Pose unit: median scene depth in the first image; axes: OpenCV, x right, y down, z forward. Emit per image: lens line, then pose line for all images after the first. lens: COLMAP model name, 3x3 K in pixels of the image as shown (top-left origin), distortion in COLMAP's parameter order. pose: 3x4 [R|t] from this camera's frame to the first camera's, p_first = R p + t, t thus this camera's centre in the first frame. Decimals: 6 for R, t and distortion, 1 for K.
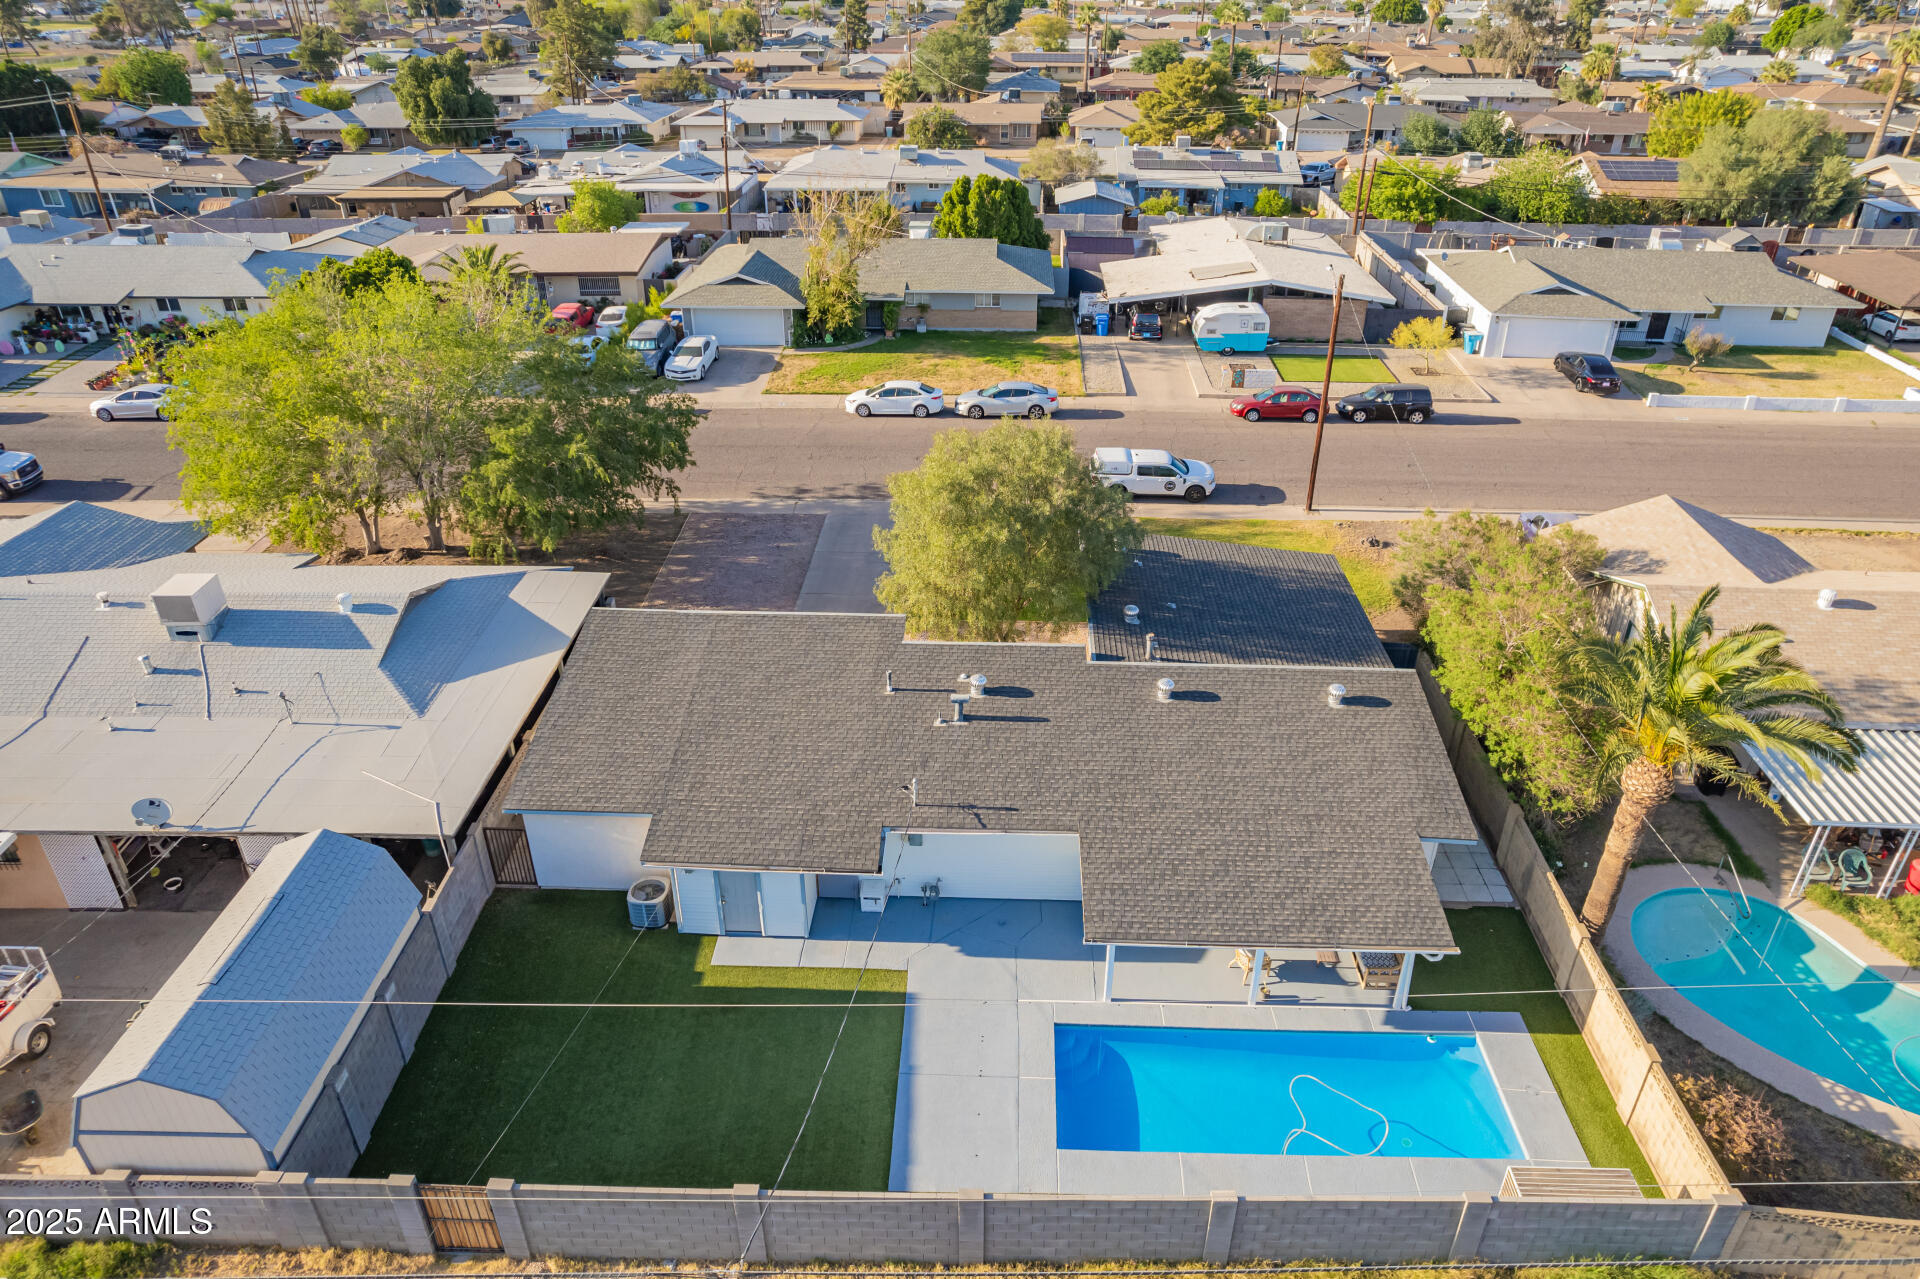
lens RADIAL K [[1227.0, 0, 972.2], [0, 1227.0, 651.4], [0, 0, 1]] dist [-0.070531, 0.061796]
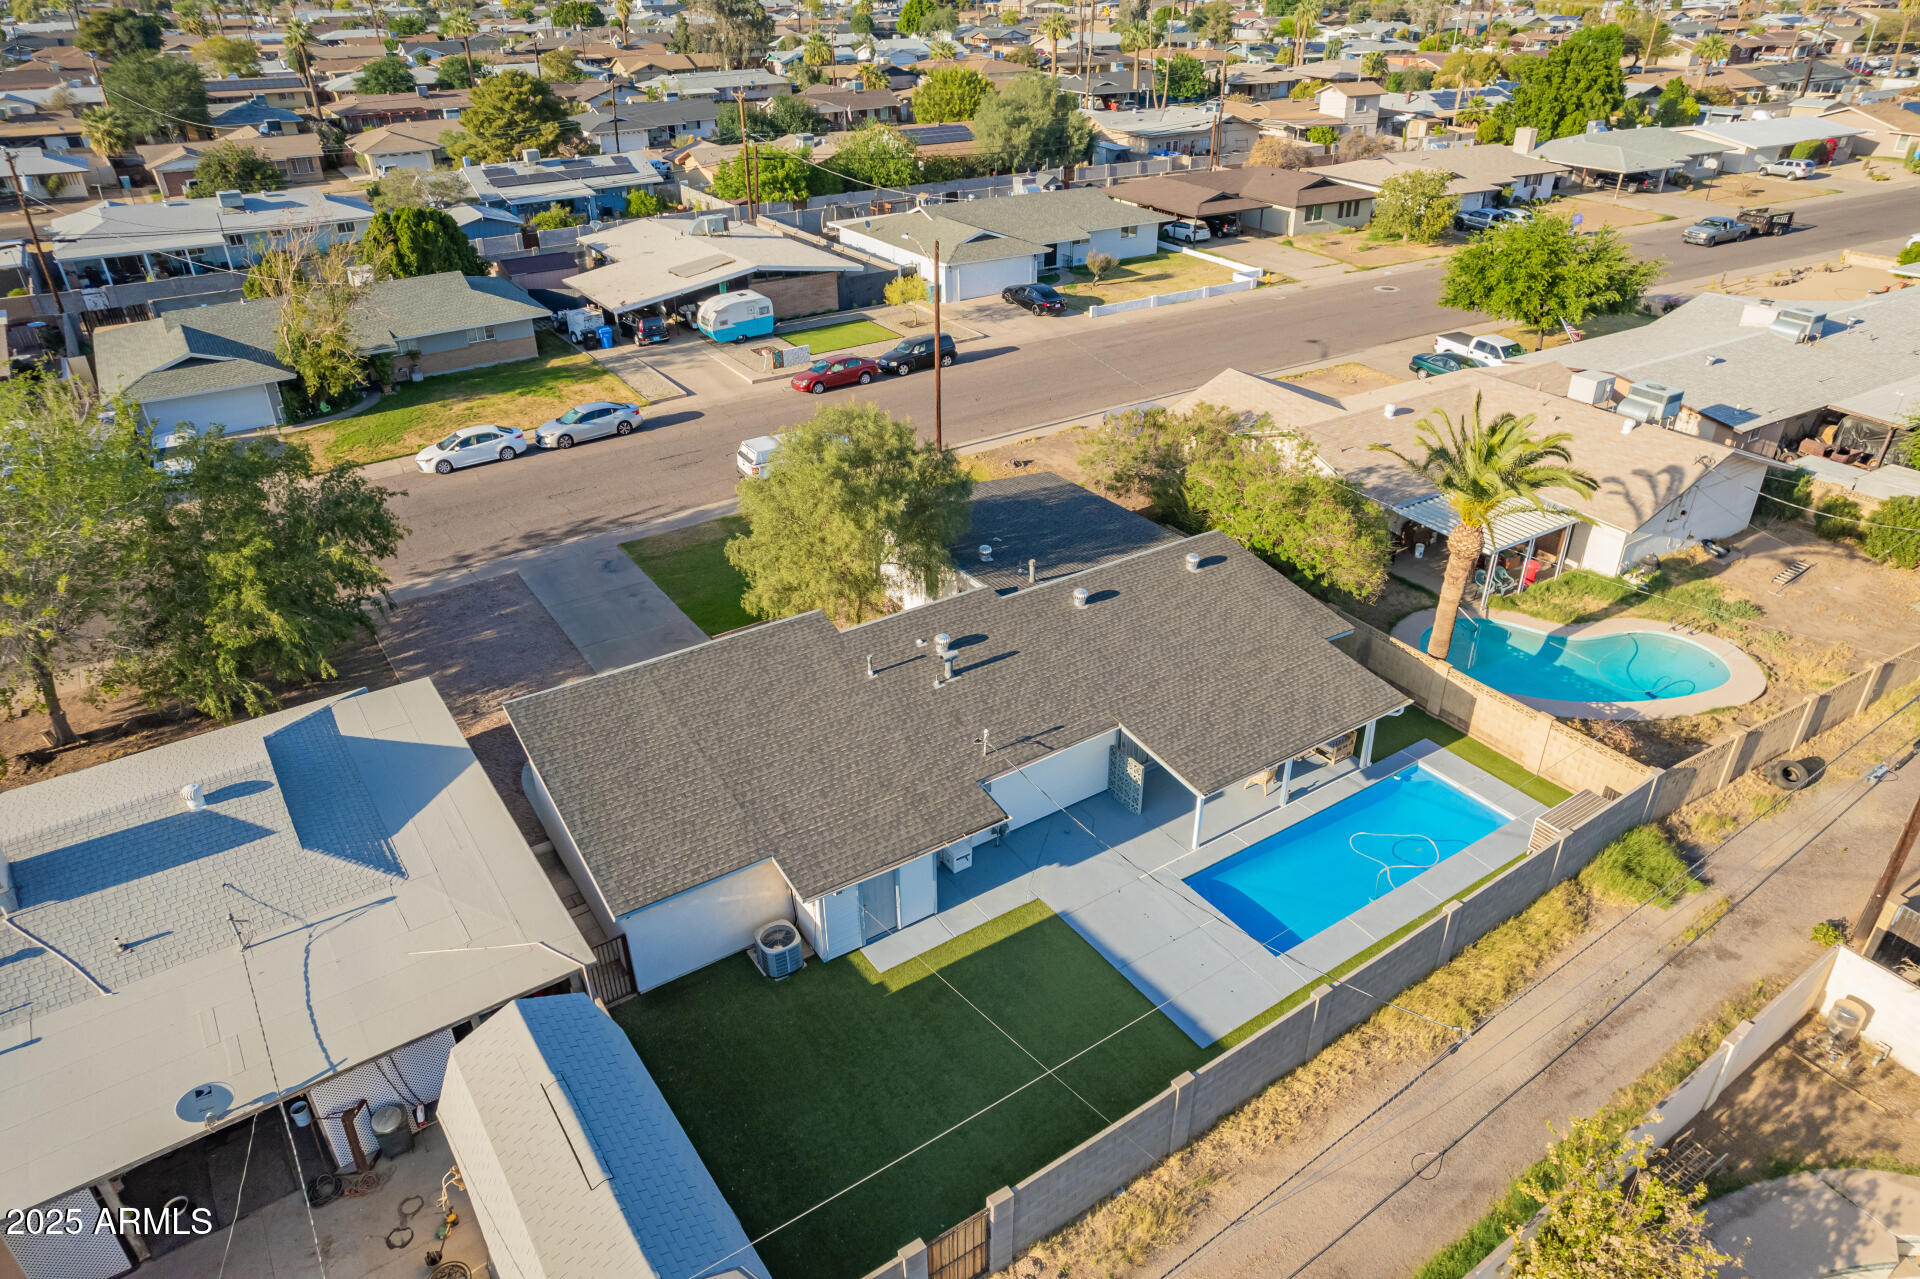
lens RADIAL K [[1227.0, 0, 957.0], [0, 1227.0, 620.9], [0, 0, 1]] dist [-0.070531, 0.061796]
pose [[0.815272, -0.287785, 0.502505, -0.267460], [0.299667, 0.952209, 0.059146, -0.026235], [-0.495511, 0.102364, 0.862549, 0.037574]]
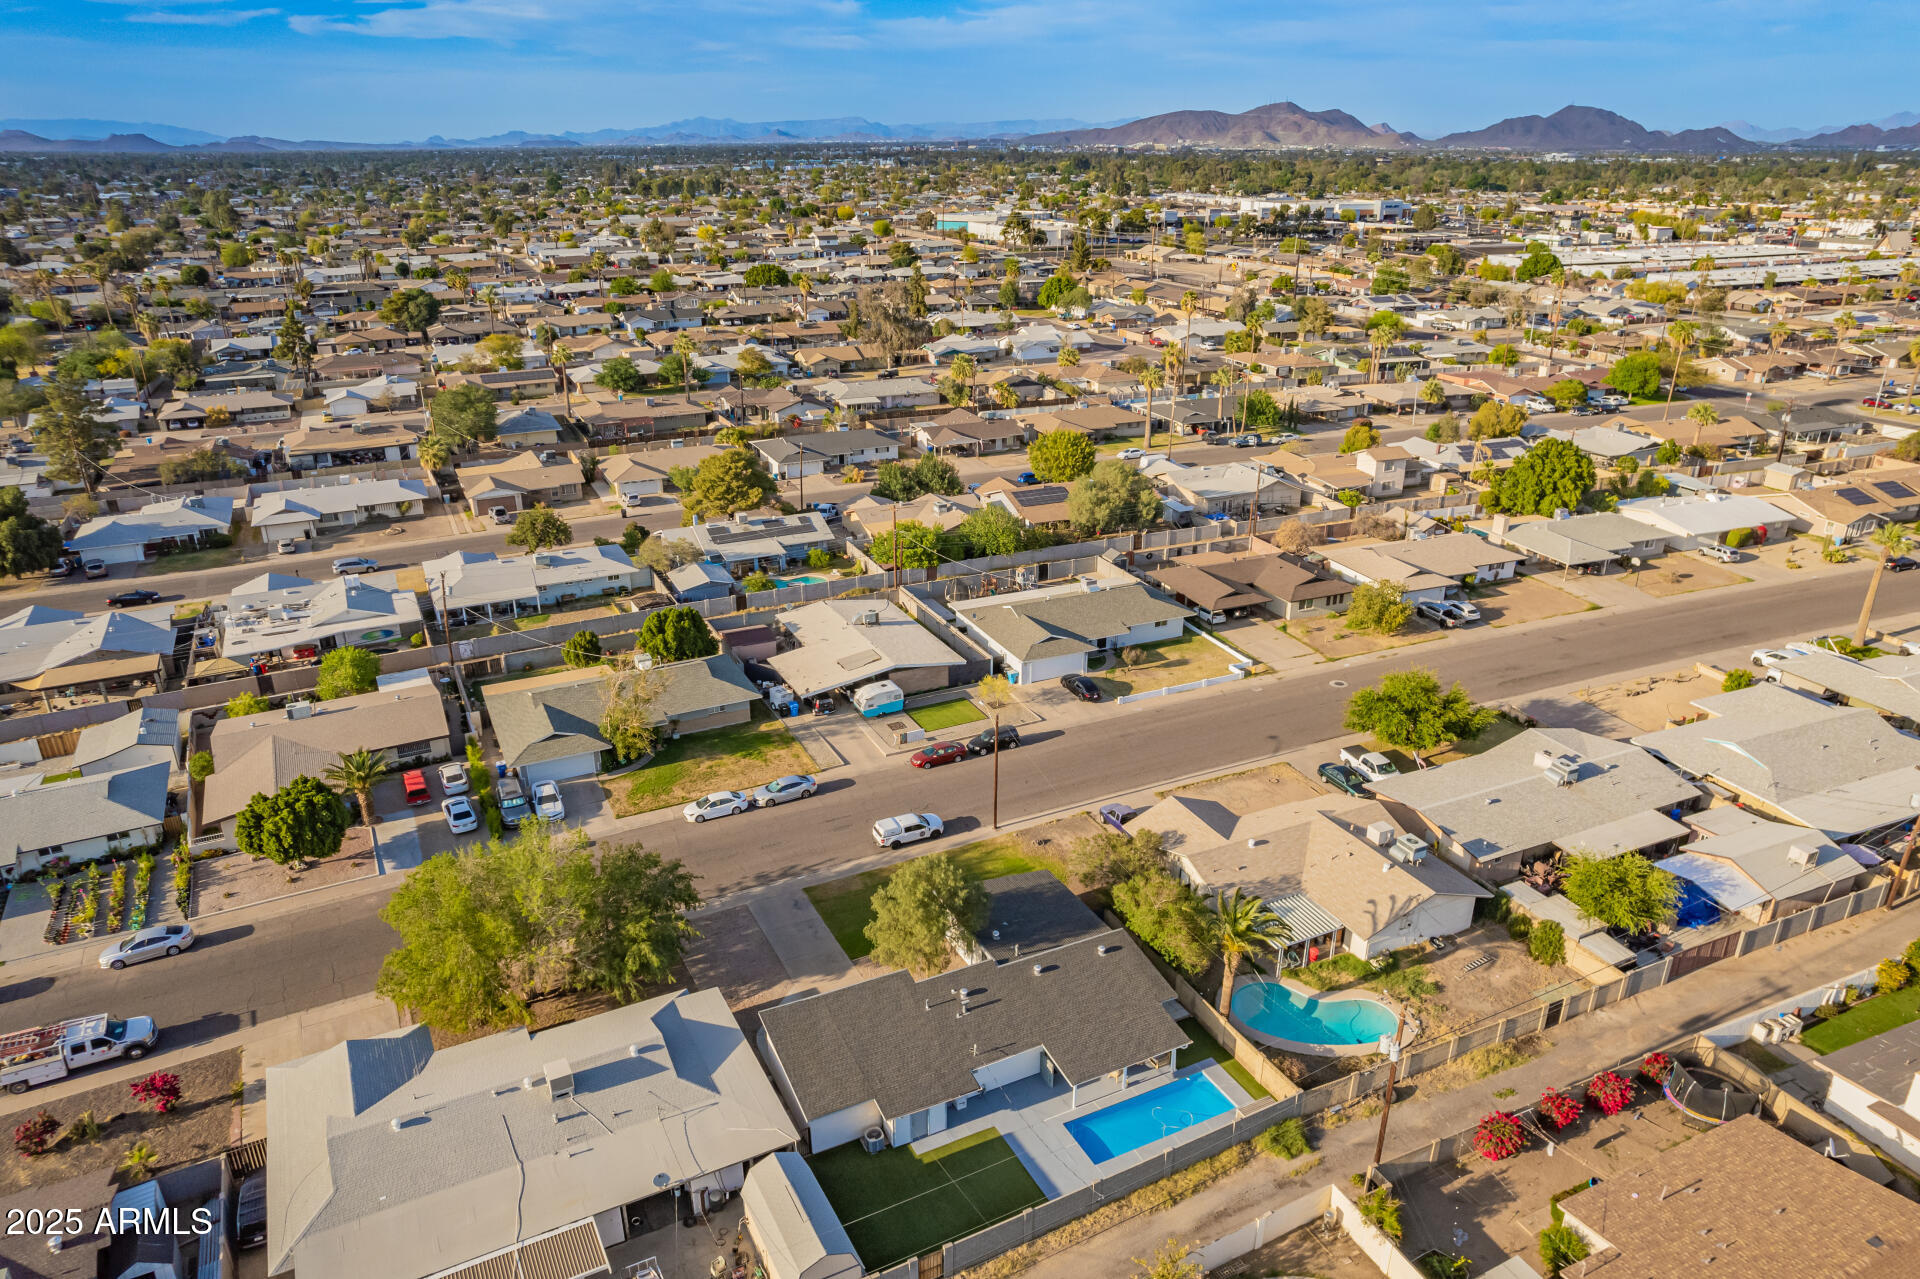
lens RADIAL K [[1227.0, 0, 958.2], [0, 1227.0, 643.0], [0, 0, 1]] dist [-0.070531, 0.061796]
pose [[0.879031, -0.182047, 0.440639, -0.444411], [0.240181, 0.967473, -0.079432, -0.212770], [-0.411846, 0.175656, 0.894163, -0.554058]]
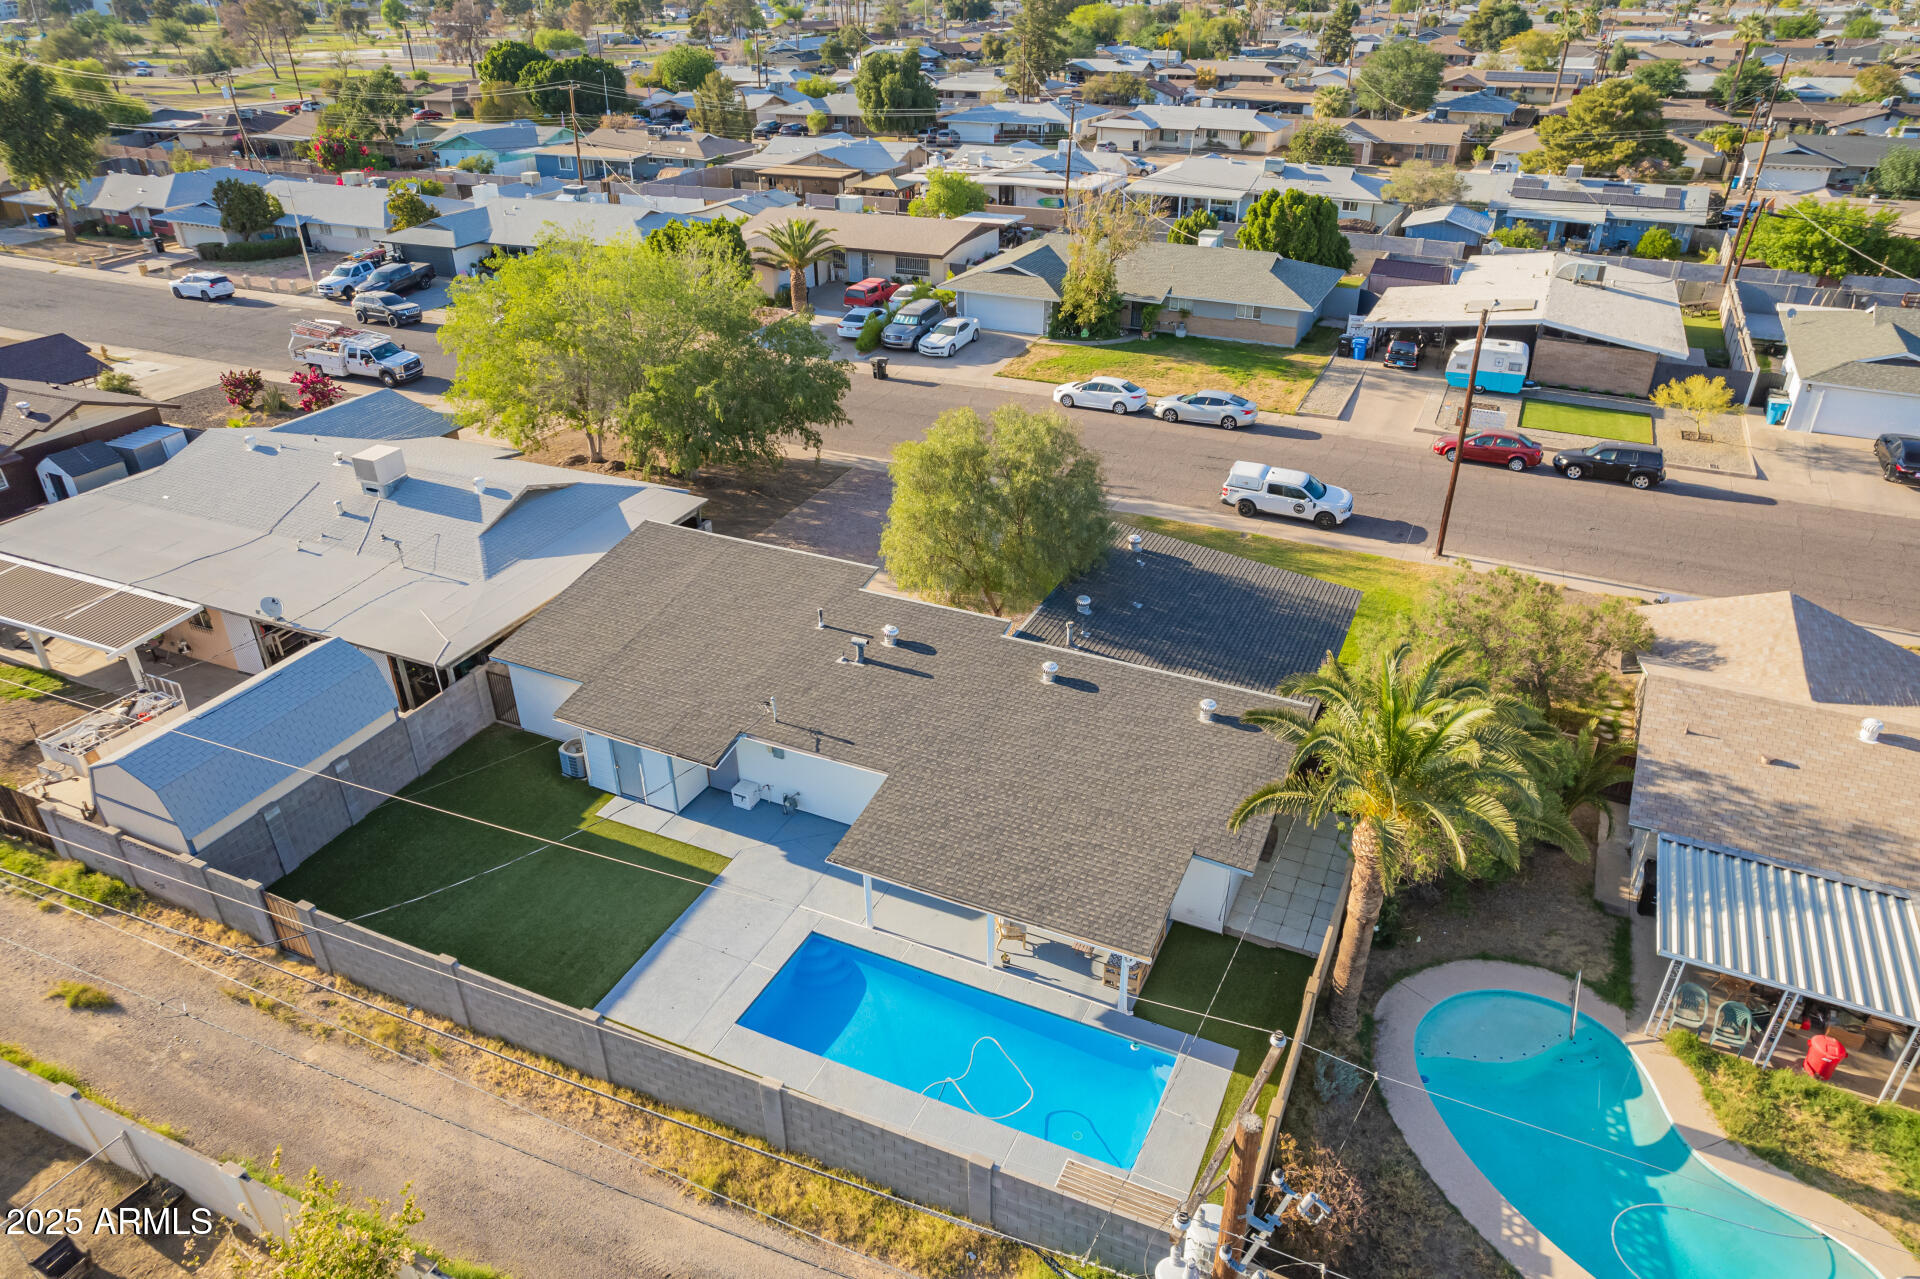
lens RADIAL K [[1227.0, 0, 976.8], [0, 1227.0, 634.4], [0, 0, 1]] dist [-0.070531, 0.061796]
pose [[0.923542, 0.182527, -0.337275, 0.231305], [-0.188056, 0.982020, 0.016509, -0.003178], [0.334224, 0.048180, 0.941262, -0.003642]]
